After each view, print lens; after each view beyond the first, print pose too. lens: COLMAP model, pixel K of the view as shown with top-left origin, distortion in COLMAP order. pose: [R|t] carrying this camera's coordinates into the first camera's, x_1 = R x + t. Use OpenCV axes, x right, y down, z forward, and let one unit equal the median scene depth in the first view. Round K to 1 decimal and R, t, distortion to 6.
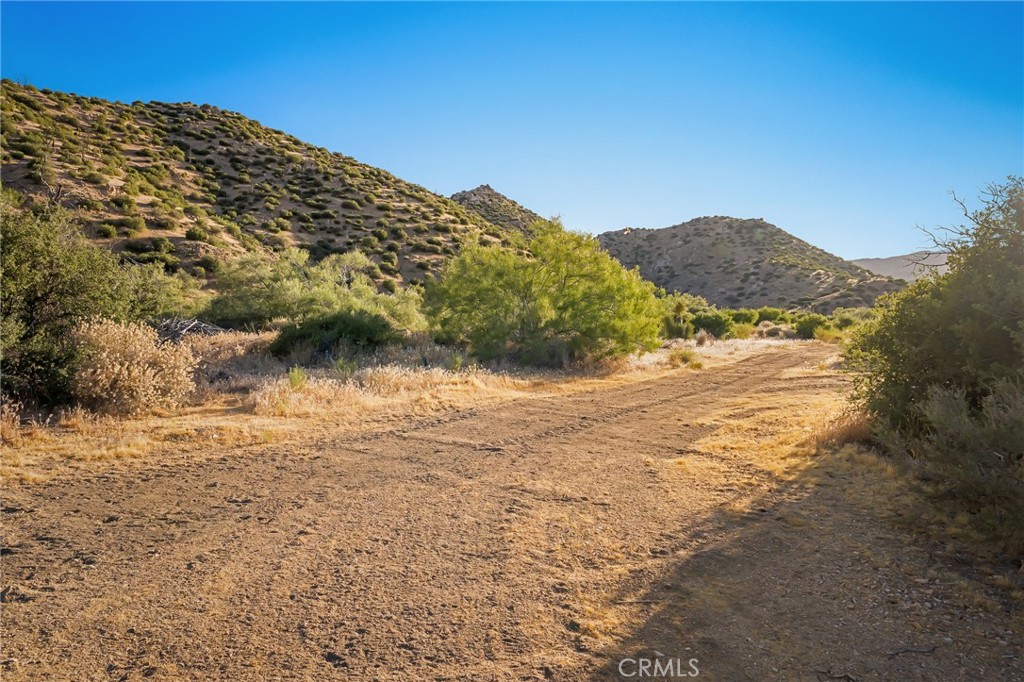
lens RADIAL K [[678.0, 0, 510.3], [0, 678.0, 347.0], [0, 0, 1]] dist [-0.000918, -0.015513]
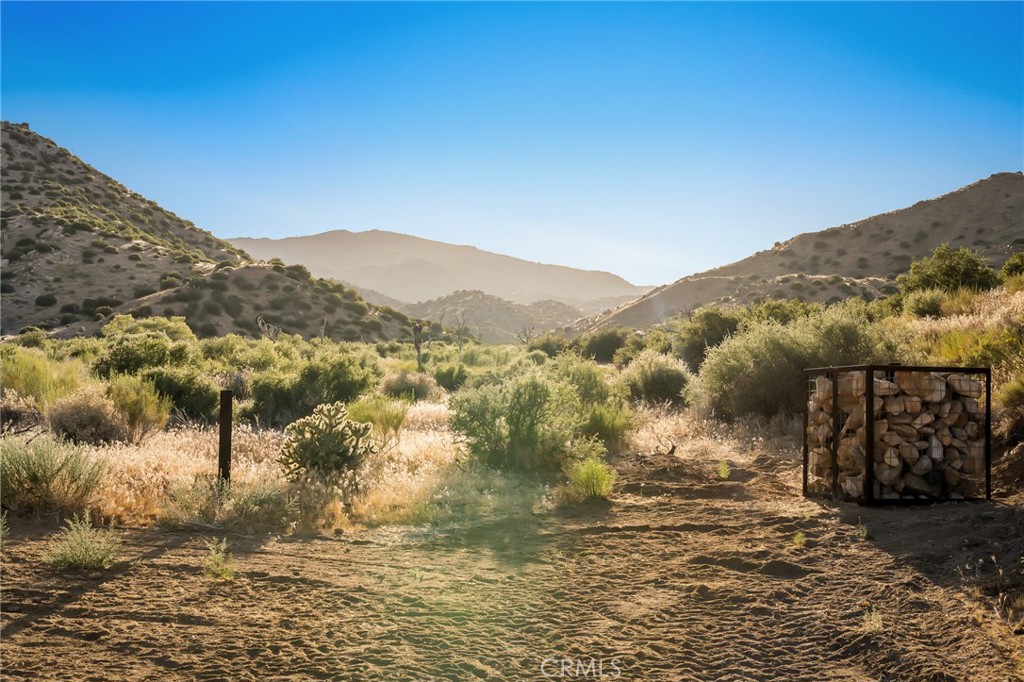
lens RADIAL K [[1388.3, 0, 510.0], [0, 1388.3, 384.7], [0, 0, 1]] dist [0.012134, 0.060858]
pose [[0.784556, -0.007403, 0.620014, 0.178569], [0.016740, 0.999817, -0.009245, -0.012548], [-0.619833, 0.017633, 0.784536, 0.293458]]
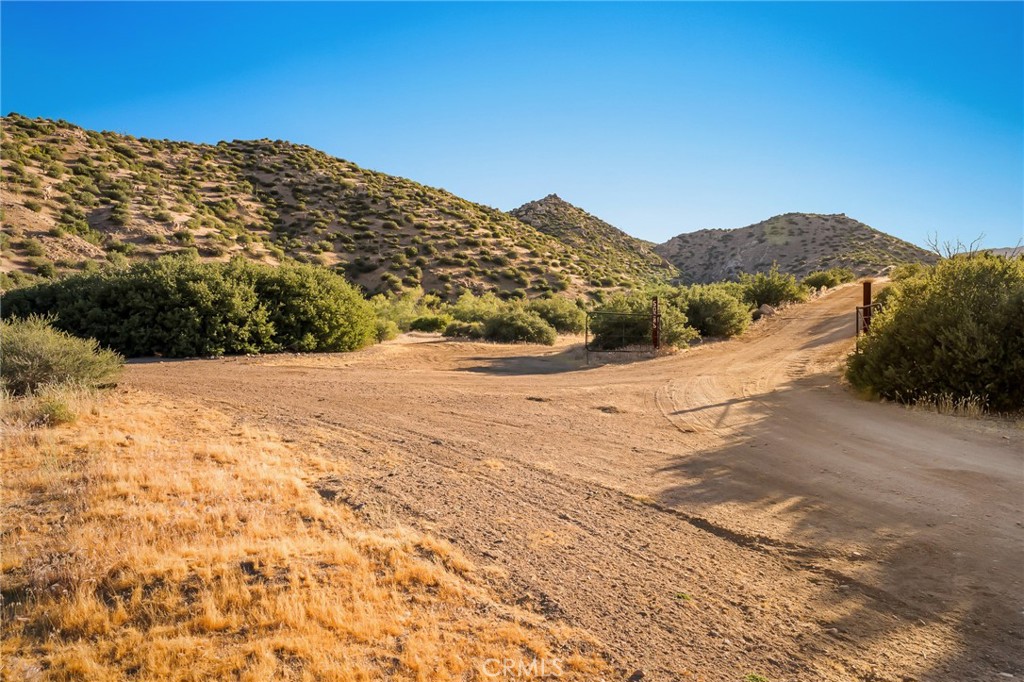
lens RADIAL K [[678.0, 0, 510.3], [0, 678.0, 347.0], [0, 0, 1]] dist [-0.000918, -0.015513]
pose [[0.989440, -0.019213, -0.143665, 0.121966], [0.017963, 0.999789, -0.009989, 0.006850], [0.143826, 0.007303, 0.989576, -0.083607]]
